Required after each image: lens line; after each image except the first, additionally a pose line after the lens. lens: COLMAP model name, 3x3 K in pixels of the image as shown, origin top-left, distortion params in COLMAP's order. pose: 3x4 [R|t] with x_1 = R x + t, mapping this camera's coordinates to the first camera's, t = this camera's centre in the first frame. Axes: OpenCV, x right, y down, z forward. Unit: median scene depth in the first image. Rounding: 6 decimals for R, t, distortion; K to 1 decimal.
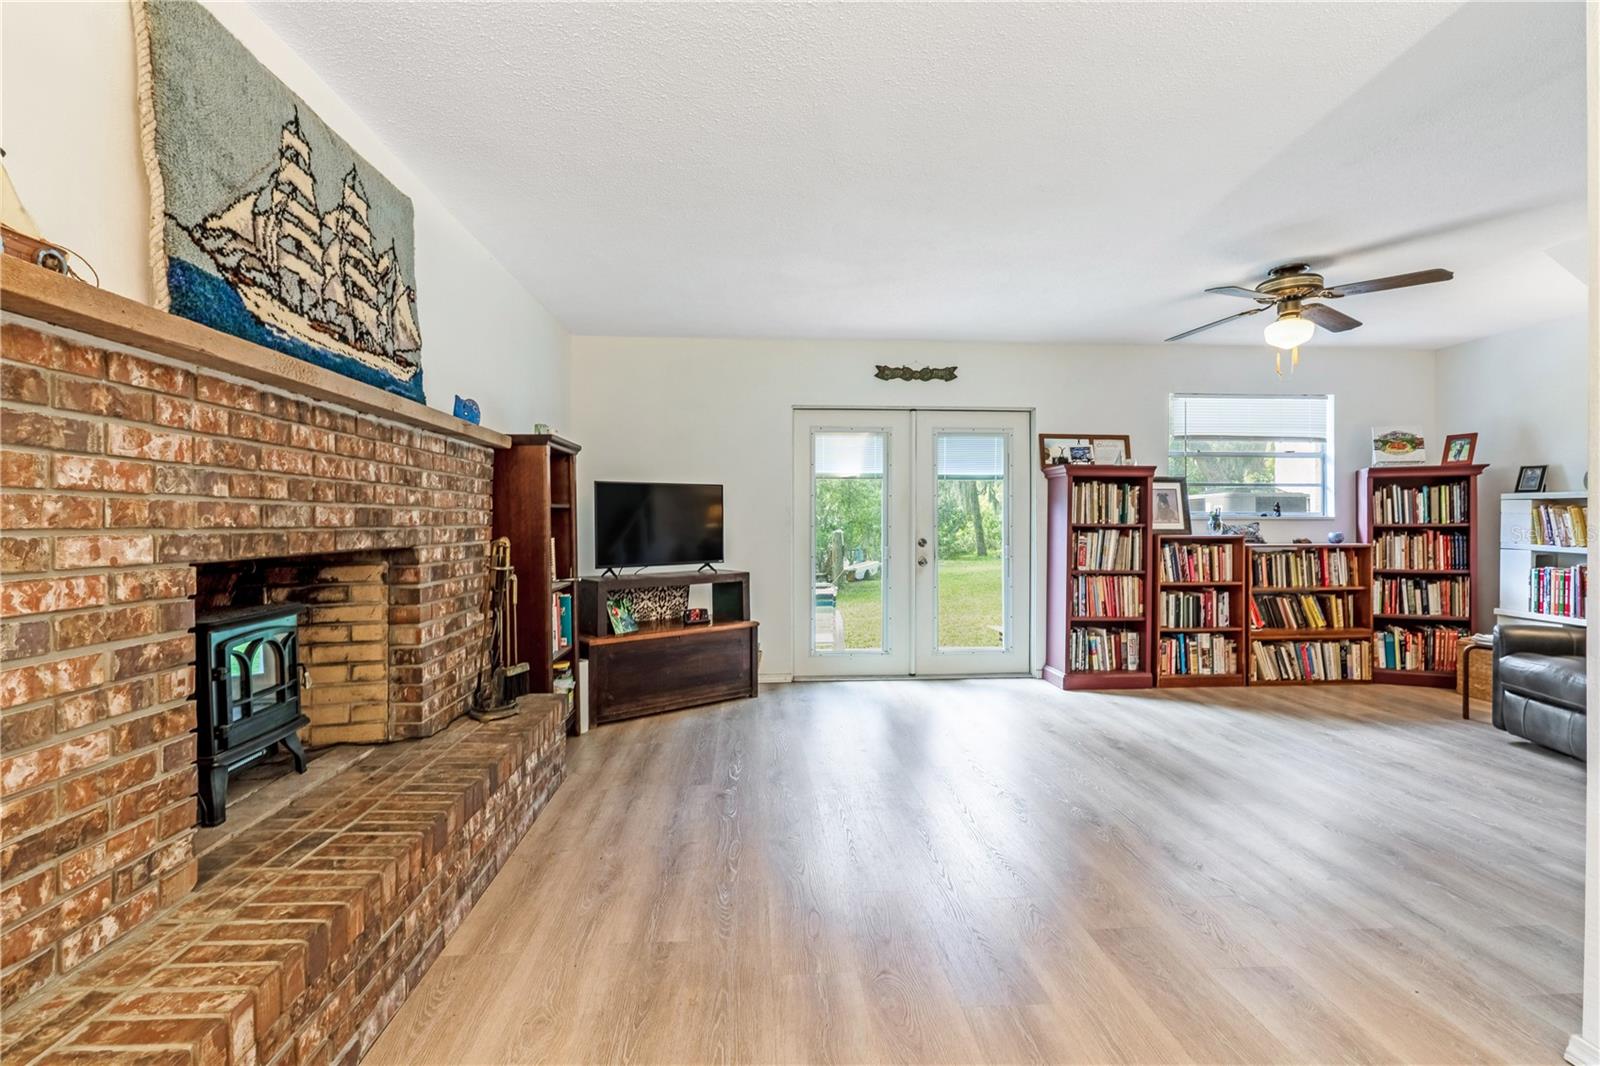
lens RADIAL K [[743.4, 0, 799.4], [0, 743.4, 519.2], [0, 0, 1]] dist [-0.005831, 0.000334]
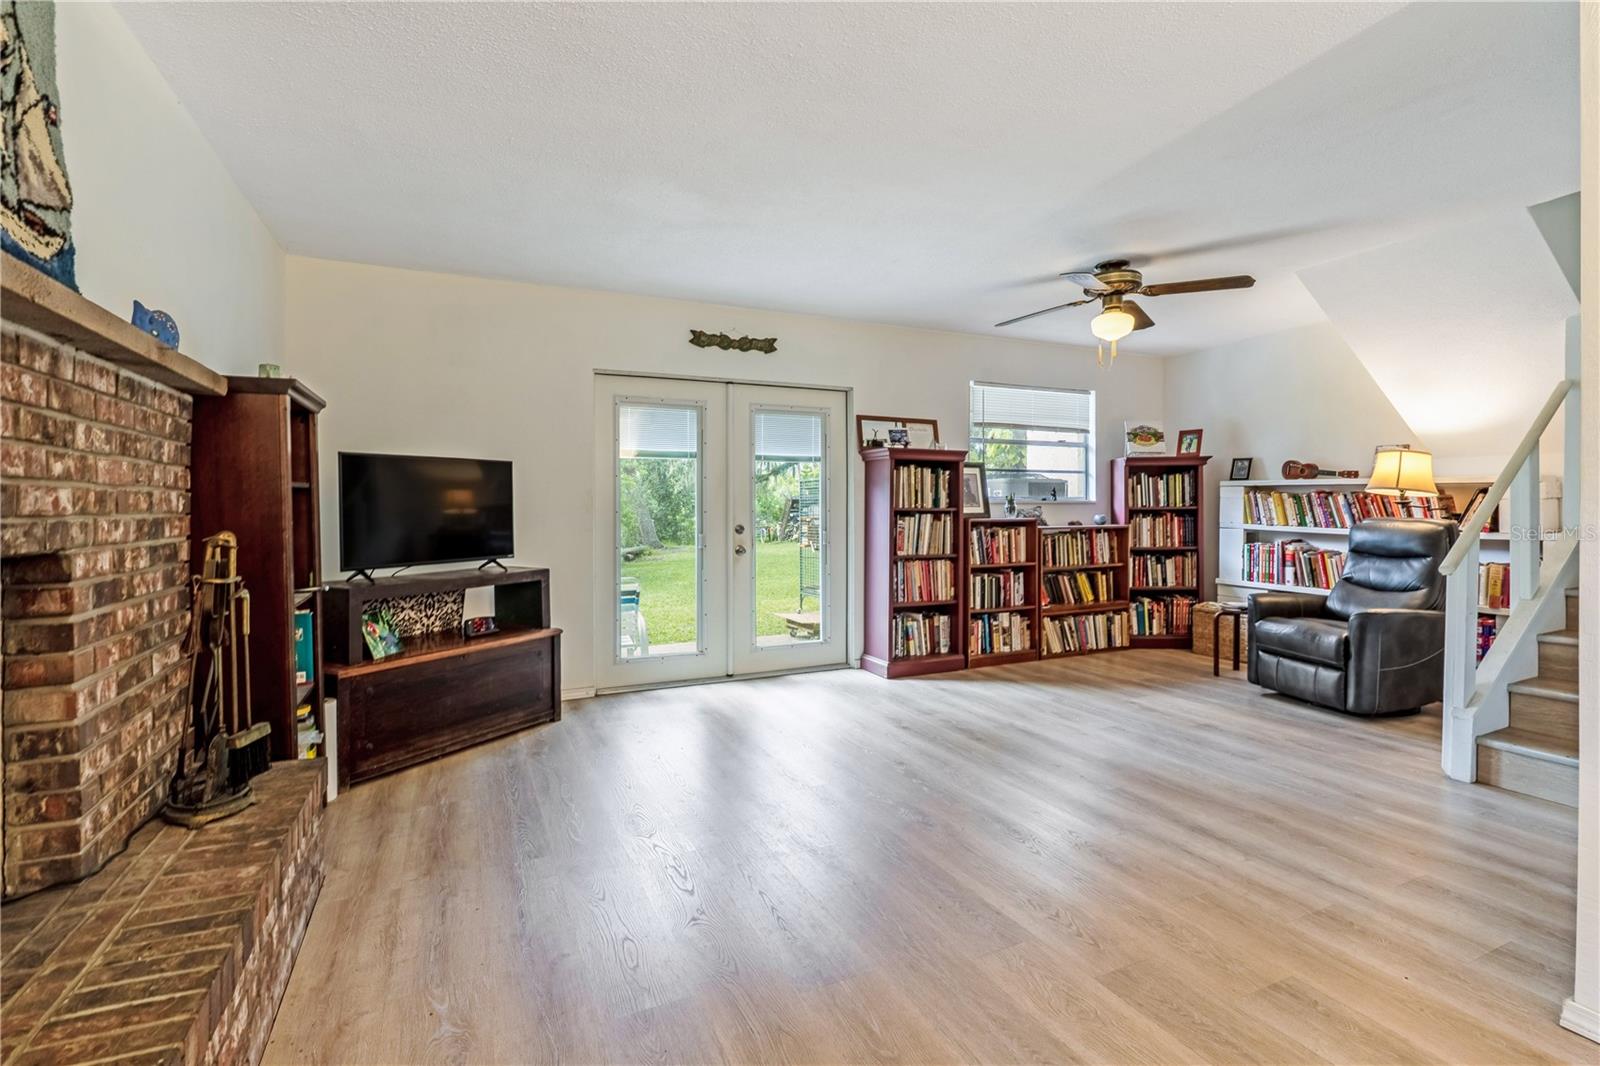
lens RADIAL K [[743.4, 0, 804.4], [0, 743.4, 508.3], [0, 0, 1]] dist [-0.005831, 0.000334]
pose [[0.931839, -0.003781, 0.362851, -0.116158], [0.001771, 0.999981, 0.005872, 0.000842], [-0.362867, -0.004829, 0.931829, 0.157421]]
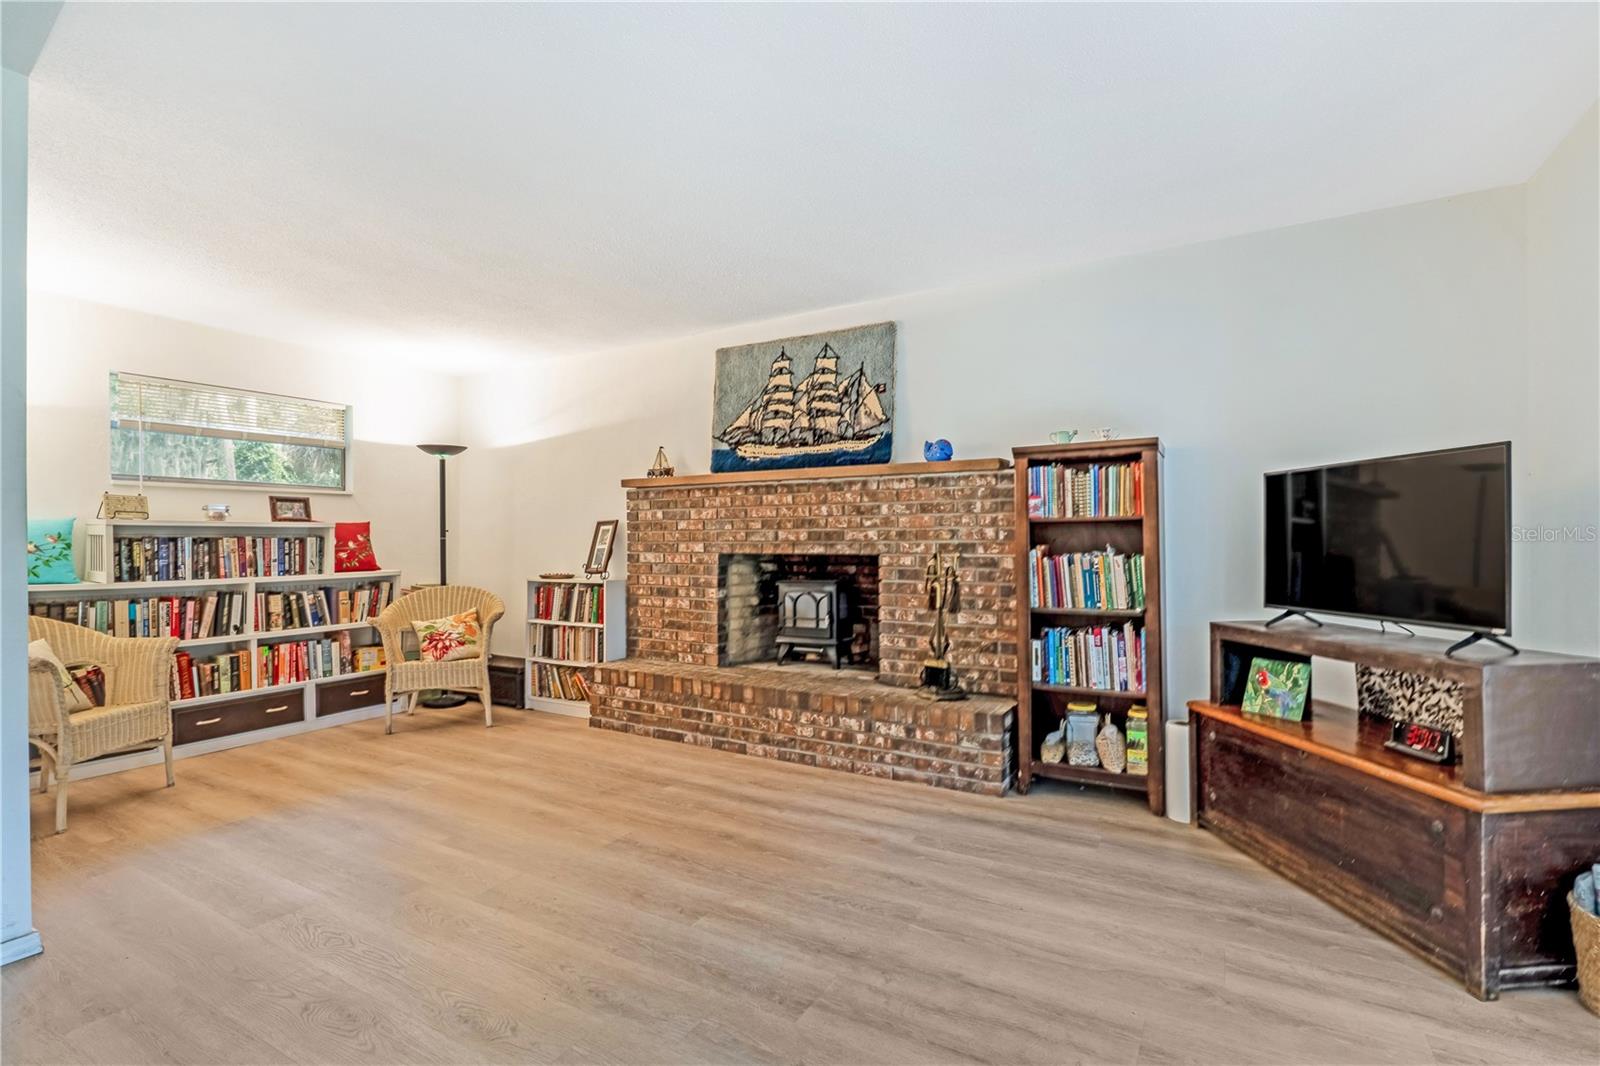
lens RADIAL K [[743.4, 0, 799.7], [0, 743.4, 525.8], [0, 0, 1]] dist [-0.005831, 0.000334]
pose [[-0.560059, -0.011832, -0.828368, 0.509948], [0.007975, 0.999775, -0.019673, 0.004523], [0.828414, -0.017624, -0.559839, 1.053714]]
